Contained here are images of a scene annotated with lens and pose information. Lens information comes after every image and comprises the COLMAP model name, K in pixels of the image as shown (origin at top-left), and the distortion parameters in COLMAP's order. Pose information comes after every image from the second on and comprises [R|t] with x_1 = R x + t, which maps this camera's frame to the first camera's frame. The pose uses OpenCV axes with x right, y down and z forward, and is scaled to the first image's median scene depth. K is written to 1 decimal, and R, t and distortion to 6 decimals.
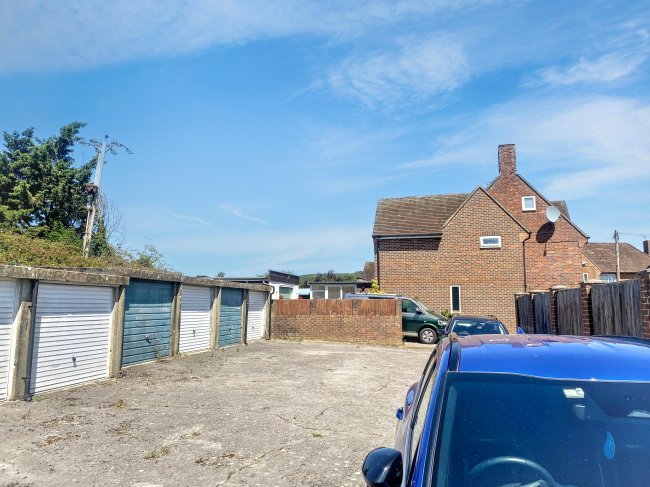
lens RADIAL K [[495.9, 0, 328.4], [0, 495.9, 248.3], [0, 0, 1]] dist [0.044081, -0.061883]
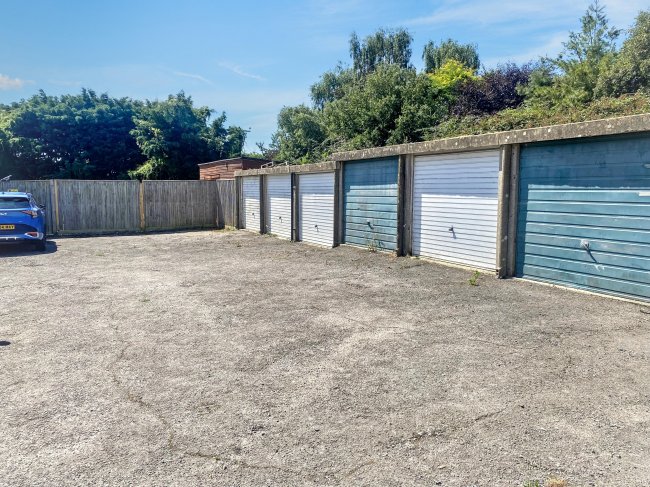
lens RADIAL K [[495.9, 0, 318.9], [0, 495.9, 233.5], [0, 0, 1]] dist [0.044081, -0.061883]
pose [[-0.779387, 0.043935, -0.625001, 0.164092], [0.061695, 0.998072, -0.006773, 0.118191], [0.623498, -0.043838, -0.780595, 0.976671]]
